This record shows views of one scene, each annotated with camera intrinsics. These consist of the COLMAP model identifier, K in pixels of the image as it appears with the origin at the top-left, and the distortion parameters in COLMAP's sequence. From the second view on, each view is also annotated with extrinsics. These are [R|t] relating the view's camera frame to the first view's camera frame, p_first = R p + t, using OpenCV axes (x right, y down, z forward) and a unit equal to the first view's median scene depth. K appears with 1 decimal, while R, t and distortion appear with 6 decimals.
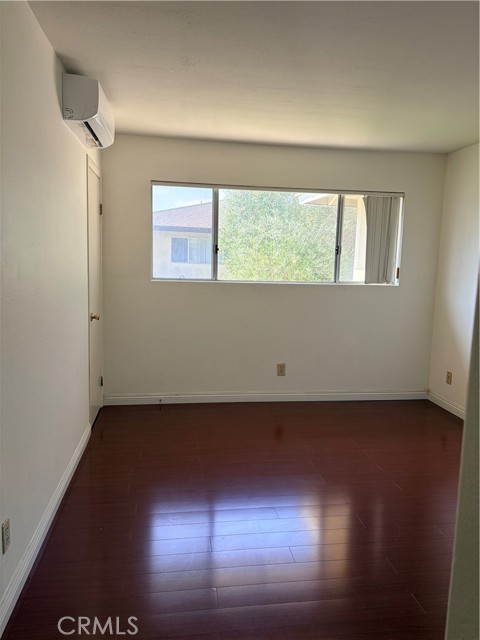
lens RADIAL K [[493.5, 0, 226.3], [0, 493.5, 324.8], [0, 0, 1]] dist [0.043956, -0.029654]
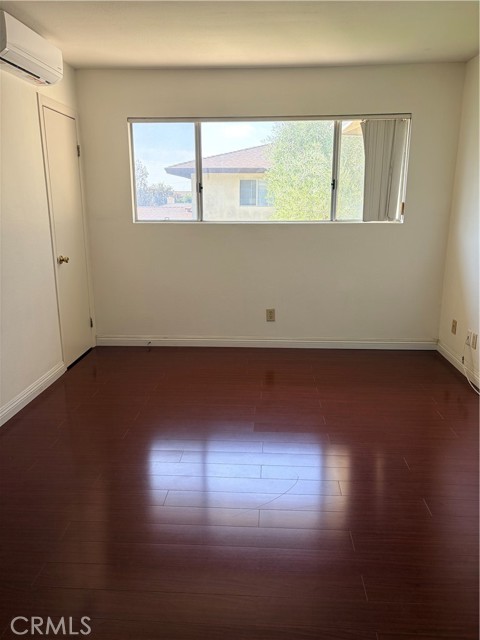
lens RADIAL K [[493.5, 0, 240.5], [0, 493.5, 319.8], [0, 0, 1]] dist [0.043956, -0.029654]
pose [[0.977175, 0.020288, -0.211466, 0.256034], [0.000604, 0.995160, 0.098268, 0.006352], [0.212436, -0.096153, 0.972433, 0.057078]]
